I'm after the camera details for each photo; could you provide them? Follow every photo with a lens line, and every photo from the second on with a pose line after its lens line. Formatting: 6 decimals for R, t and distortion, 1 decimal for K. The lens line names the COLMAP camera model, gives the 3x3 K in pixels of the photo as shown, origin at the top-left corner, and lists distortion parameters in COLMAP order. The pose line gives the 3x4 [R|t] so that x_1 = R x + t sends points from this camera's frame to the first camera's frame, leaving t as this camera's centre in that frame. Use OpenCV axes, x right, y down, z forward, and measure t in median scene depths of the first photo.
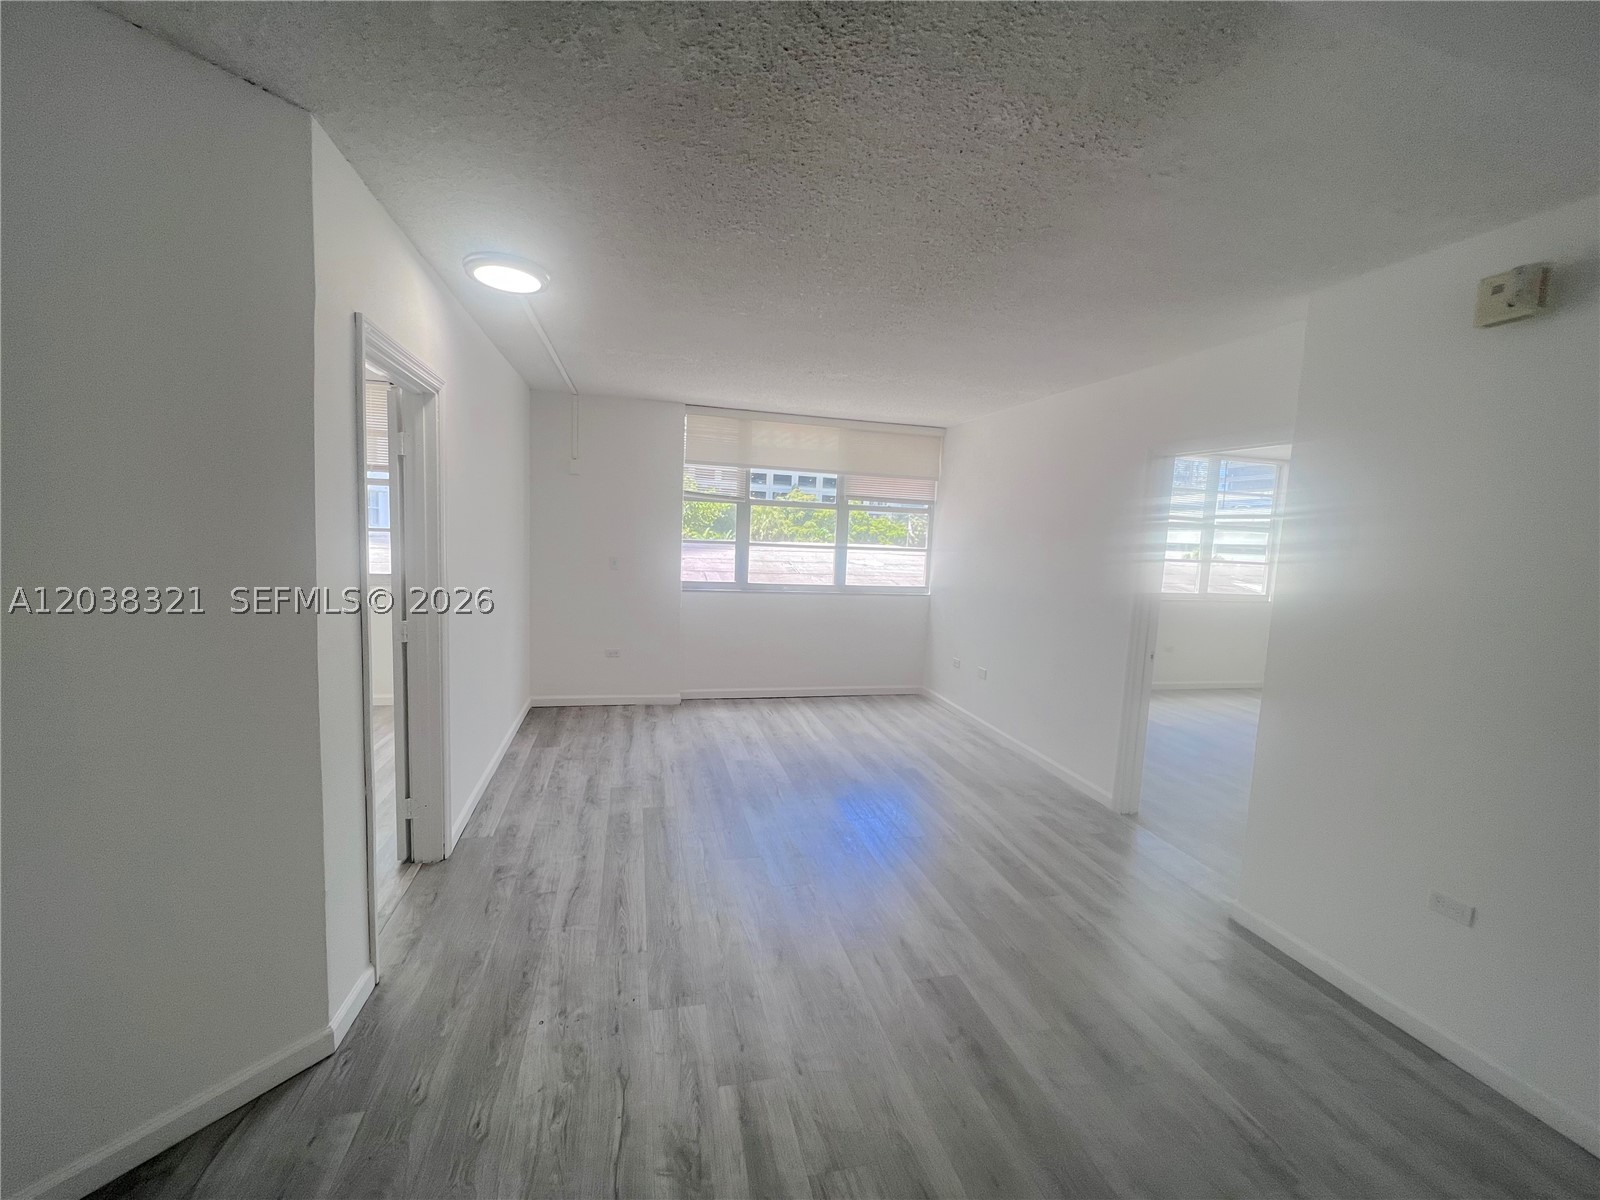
lens RADIAL K [[641.9, 0, 800.0], [0, 641.9, 600.0], [0, 0, 1]] dist [-0.000864, -0.000061]
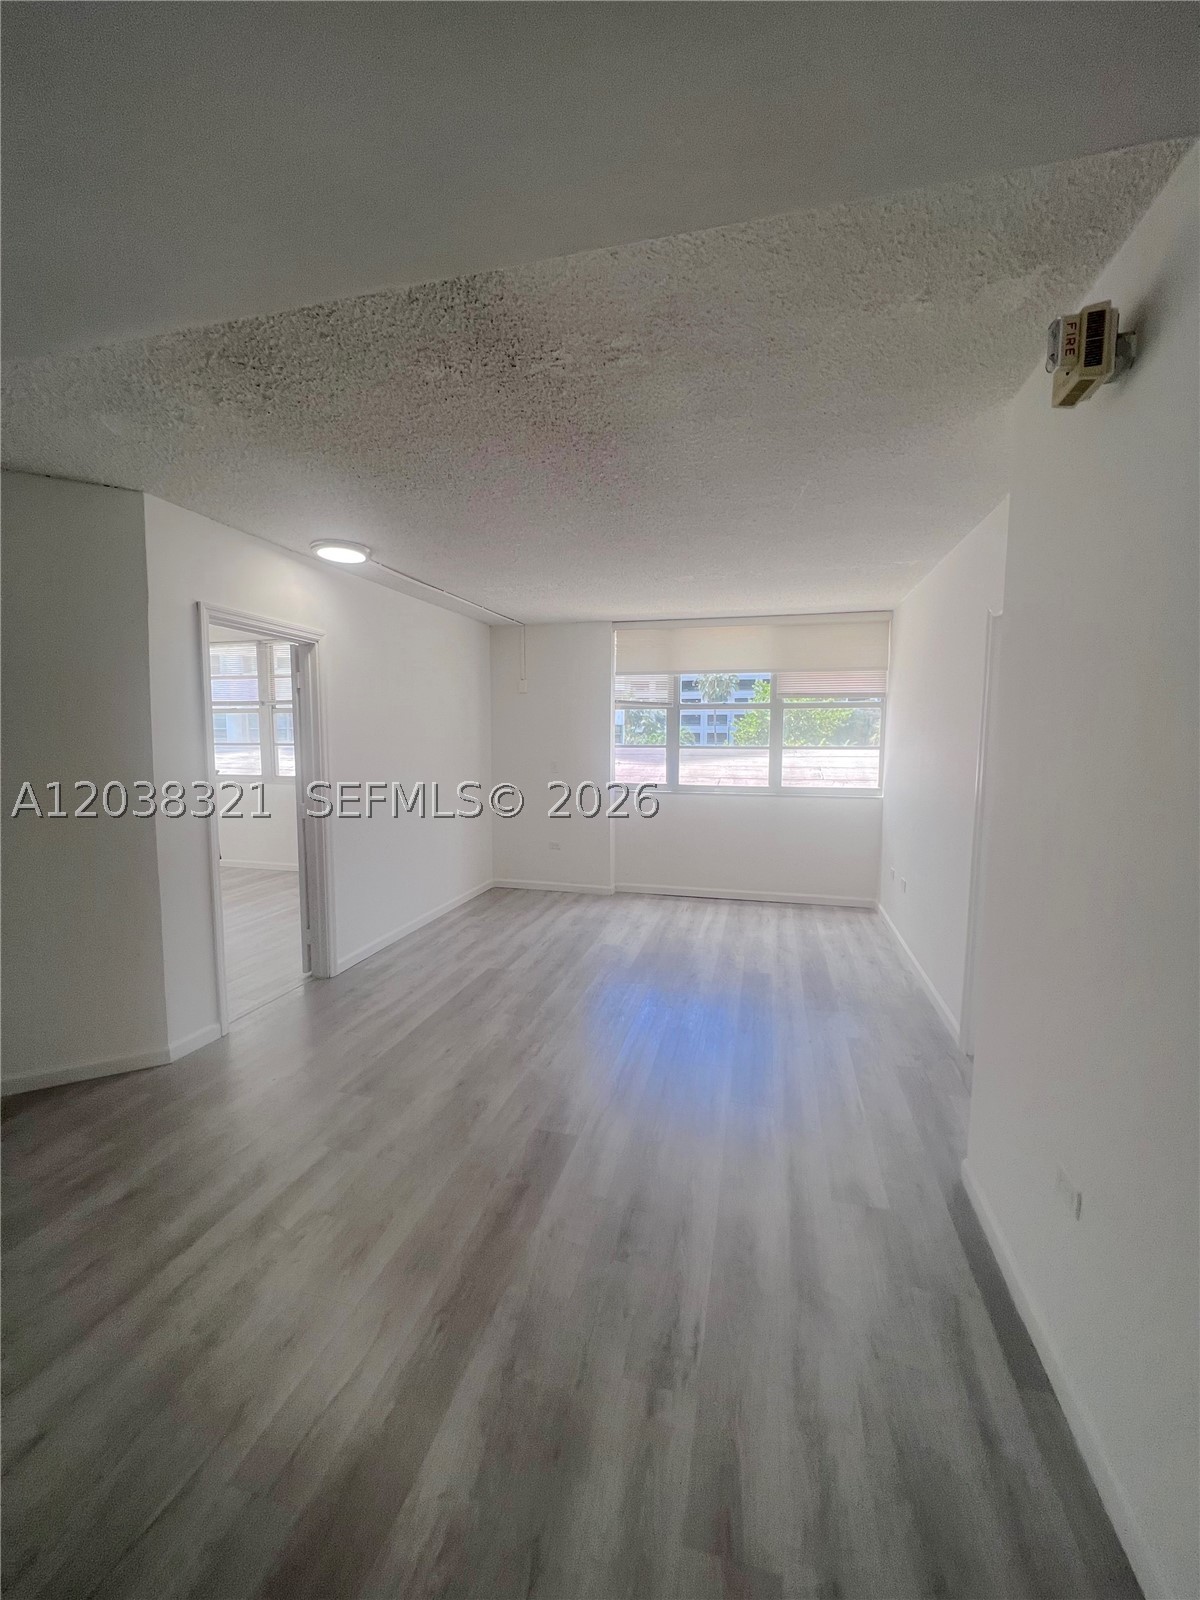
lens RADIAL K [[641.9, 0, 605.6], [0, 641.9, 799.8], [0, 0, 1]] dist [-0.000864, -0.000061]
pose [[0.878011, 0.006760, -0.478593, 0.368824], [-0.016269, 0.999744, -0.015726, 0.019265], [0.478364, 0.021594, 0.877896, 0.035731]]
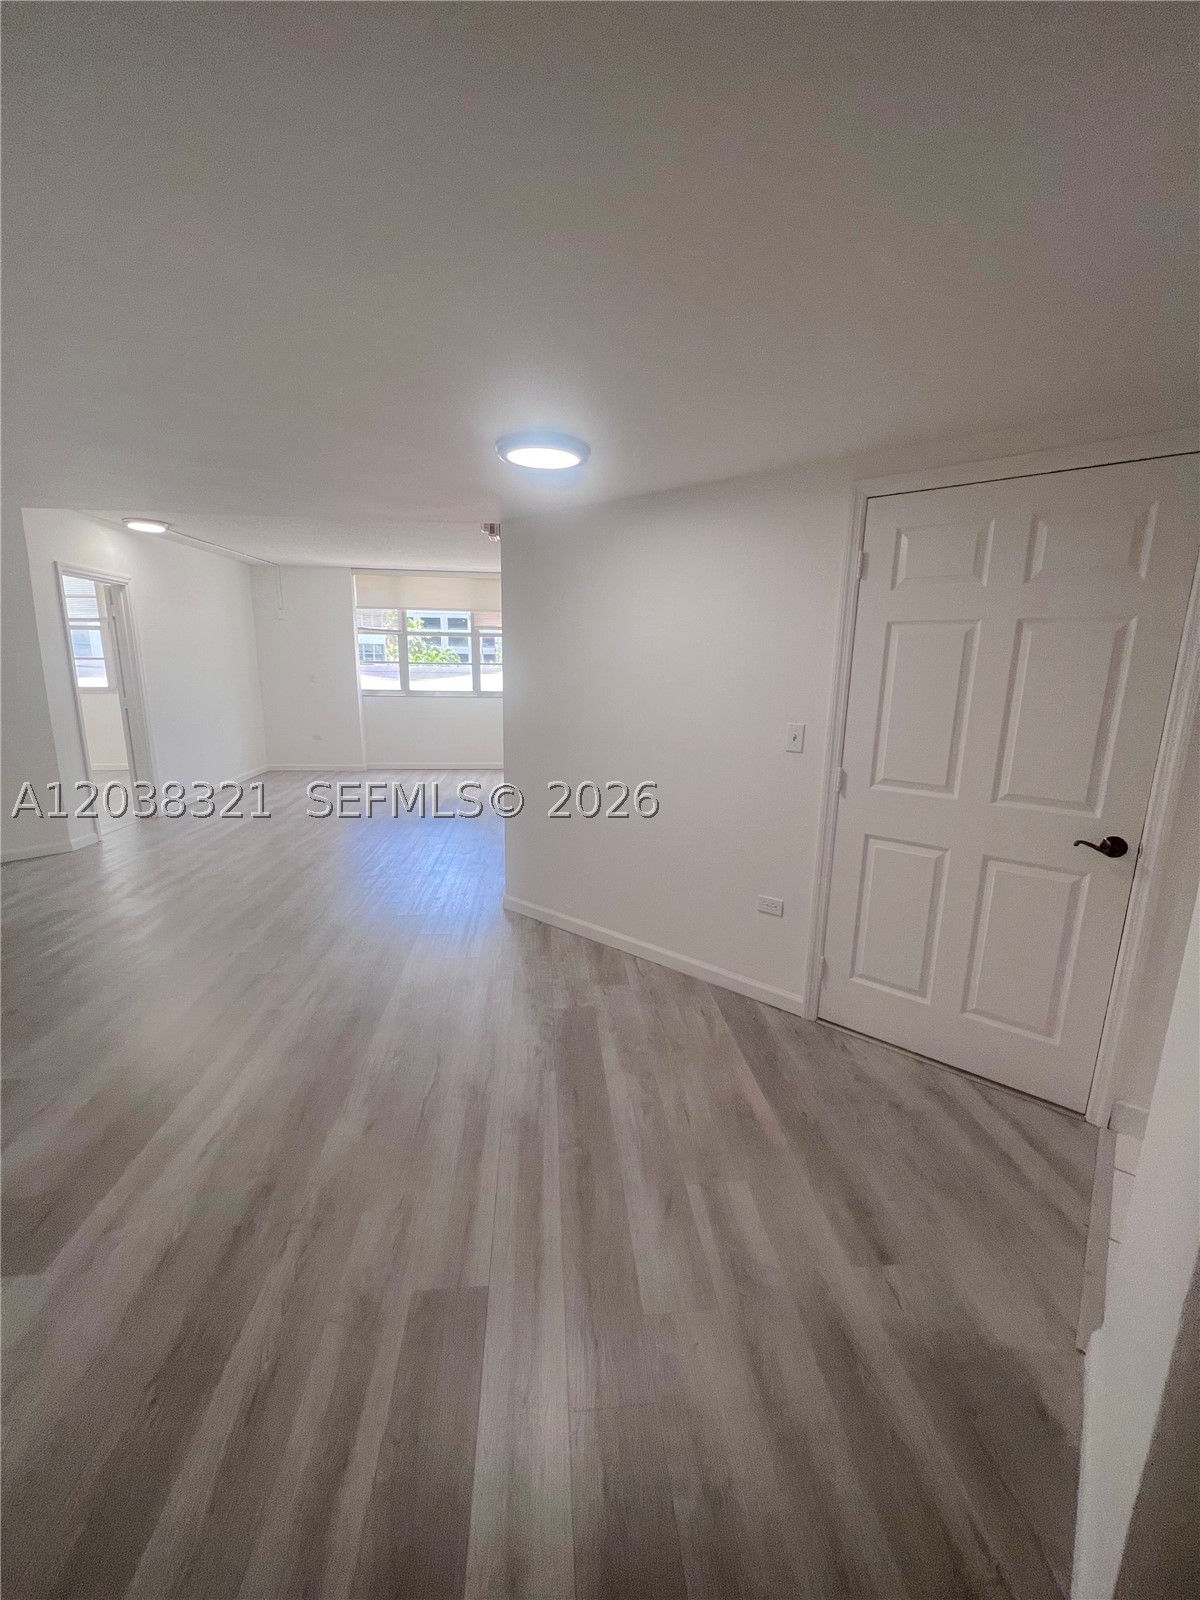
lens RADIAL K [[641.9, 0, 605.6], [0, 641.9, 799.8], [0, 0, 1]] dist [-0.000864, -0.000061]
pose [[0.987925, 0.007709, -0.154739, 0.691038], [0.008259, 0.994721, 0.102285, 0.089107], [0.154711, -0.102328, 0.982646, -0.463435]]
